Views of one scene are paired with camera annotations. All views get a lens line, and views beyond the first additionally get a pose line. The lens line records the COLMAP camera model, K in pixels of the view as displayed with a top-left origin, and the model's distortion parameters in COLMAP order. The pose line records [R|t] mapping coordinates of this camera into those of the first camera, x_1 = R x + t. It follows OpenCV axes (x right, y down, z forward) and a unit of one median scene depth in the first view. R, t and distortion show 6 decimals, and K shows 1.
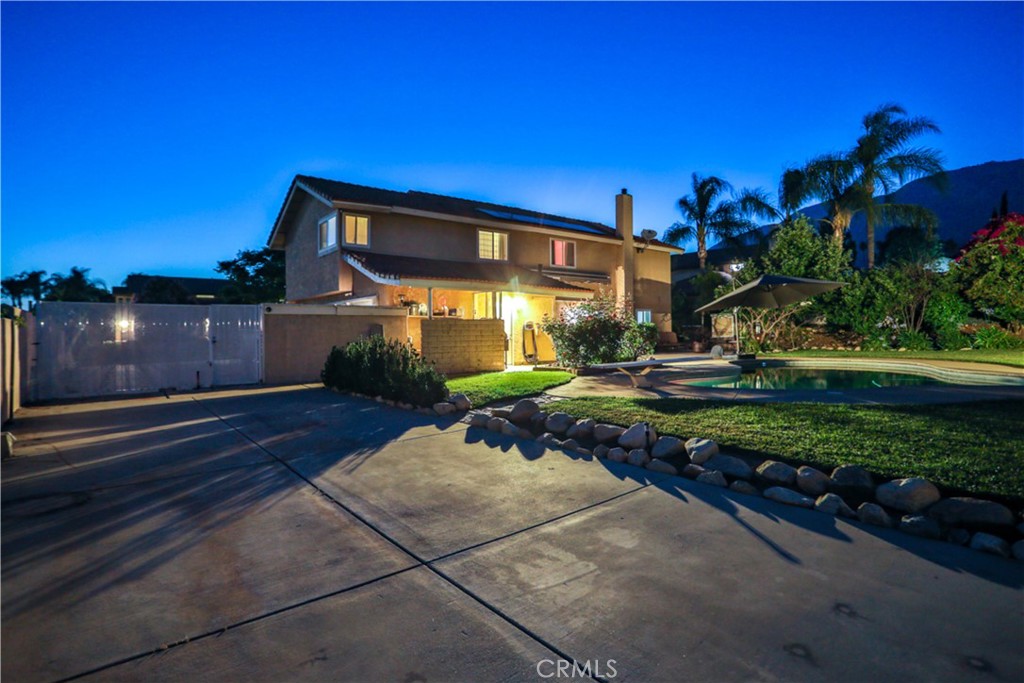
lens RADIAL K [[536.0, 0, 512.0], [0, 536.0, 341.5], [0, 0, 1]] dist [-0.061478, 0.032322]
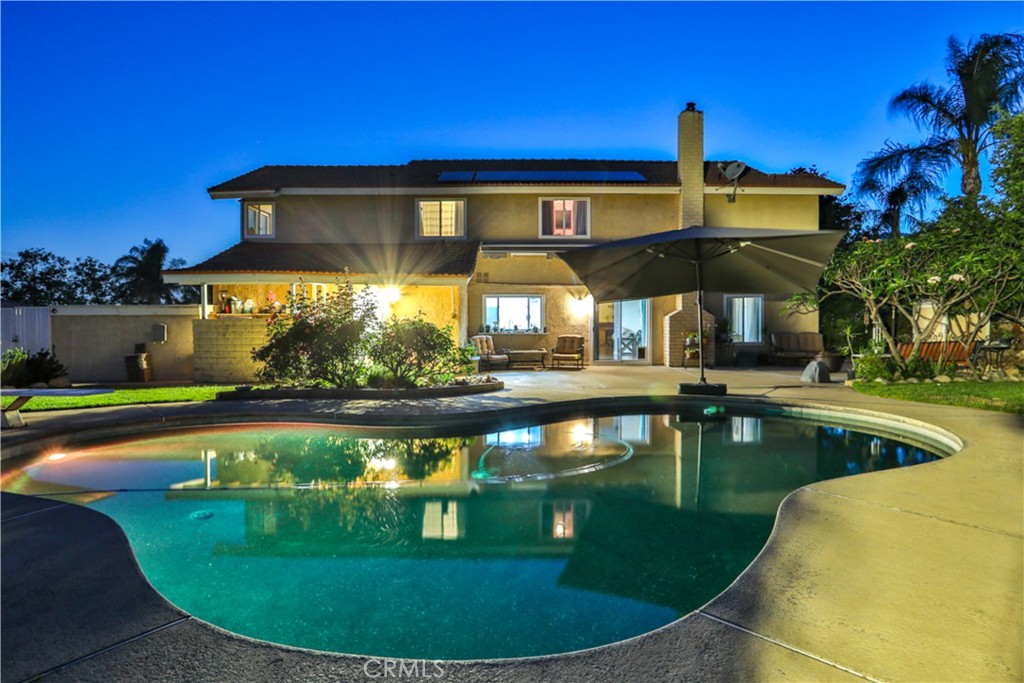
lens RADIAL K [[609.3, 0, 512.0], [0, 609.3, 341.5], [0, 0, 1]] dist [-0.050441, 0.043674]
pose [[0.784401, 0.029047, -0.619574, 0.569823], [-0.015648, 0.999512, 0.027049, -0.026396], [0.620057, -0.011522, 0.784472, 0.361166]]
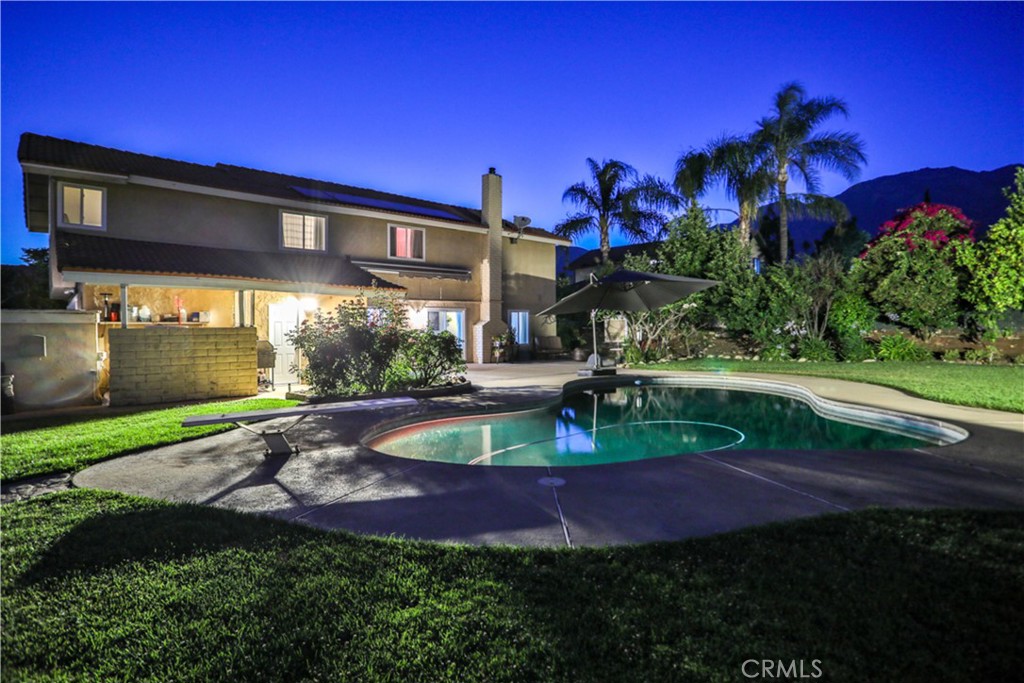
lens RADIAL K [[536.0, 0, 512.0], [0, 536.0, 341.5], [0, 0, 1]] dist [-0.061478, 0.032322]
pose [[0.997347, 0.002244, 0.072758, 0.210781], [-0.002886, 0.999958, 0.008715, -0.021147], [-0.072735, -0.008902, 0.997312, 0.175083]]
